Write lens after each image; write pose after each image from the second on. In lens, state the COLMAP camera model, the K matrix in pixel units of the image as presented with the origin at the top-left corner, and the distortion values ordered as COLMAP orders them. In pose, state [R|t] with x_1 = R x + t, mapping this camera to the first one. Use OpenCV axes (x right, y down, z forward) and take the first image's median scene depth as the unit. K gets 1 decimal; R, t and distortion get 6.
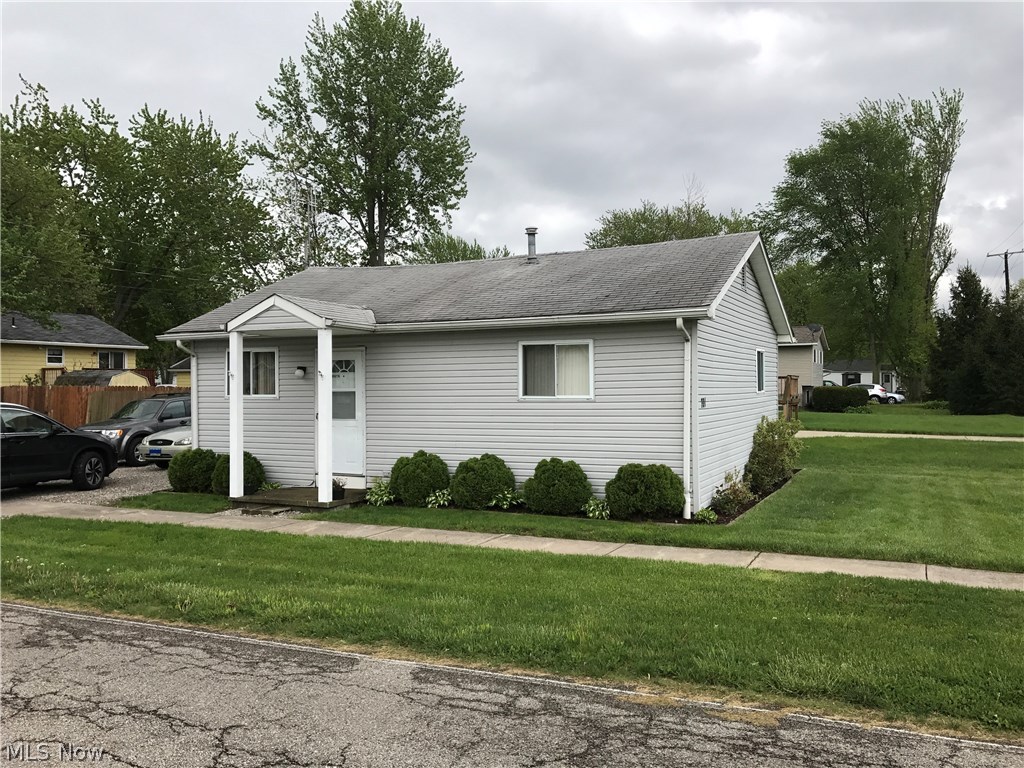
lens RADIAL K [[847.0, 0, 513.6], [0, 847.0, 379.7], [0, 0, 1]] dist [0.036800, -0.007952]
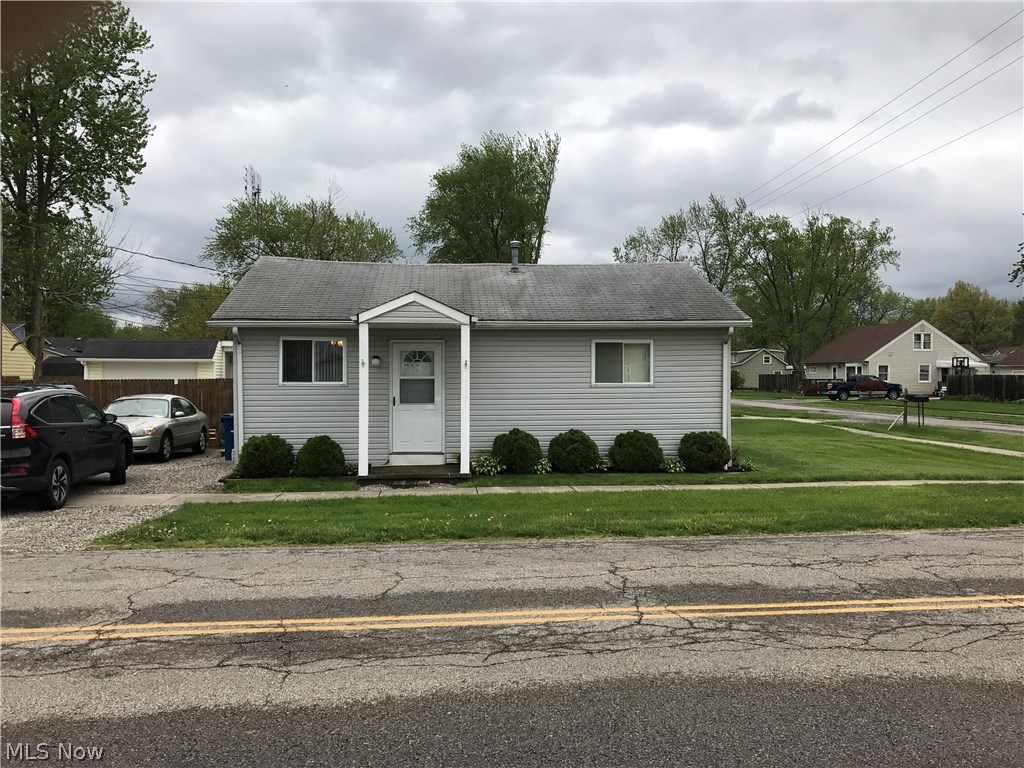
lens RADIAL K [[847.0, 0, 518.7], [0, 847.0, 391.9], [0, 0, 1]] dist [0.036800, -0.007952]
pose [[0.859523, -0.002293, 0.511091, -0.661270], [-0.008079, 0.999804, 0.018073, 0.009585], [-0.511032, -0.019664, 0.859337, -0.028231]]
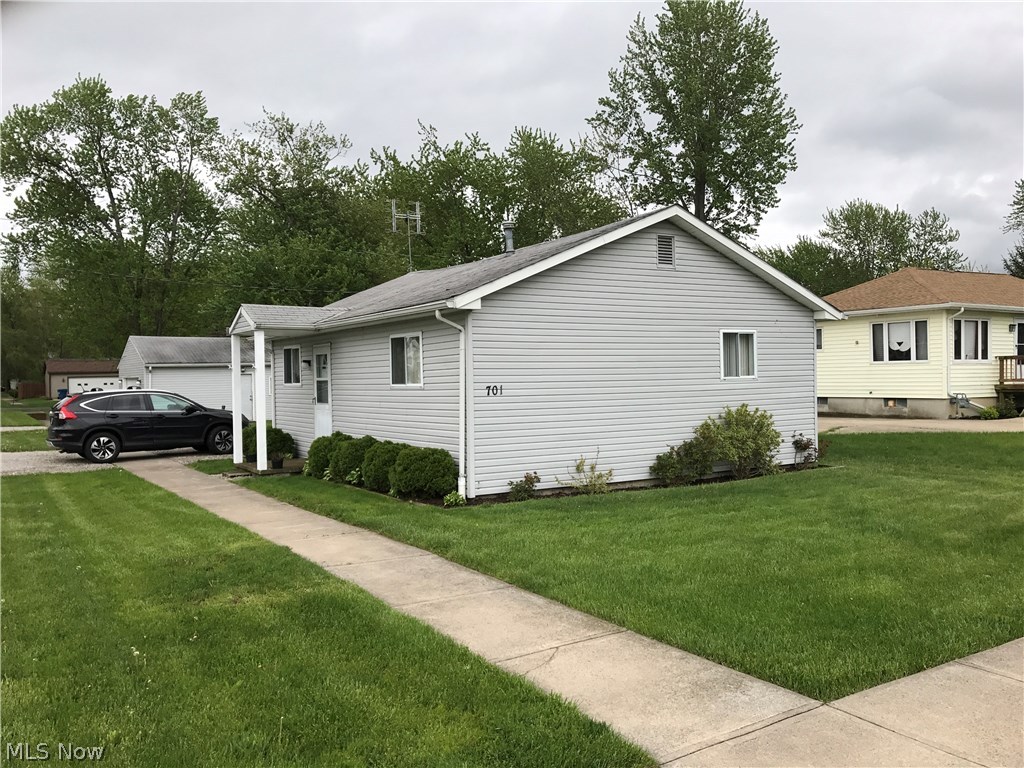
lens RADIAL K [[847.0, 0, 518.0], [0, 847.0, 381.4], [0, 0, 1]] dist [0.036800, -0.007952]
pose [[0.847139, -0.003374, -0.531361, 0.667048], [0.013083, 0.999809, 0.014510, 0.001307], [0.531211, -0.019243, 0.847021, 0.129649]]
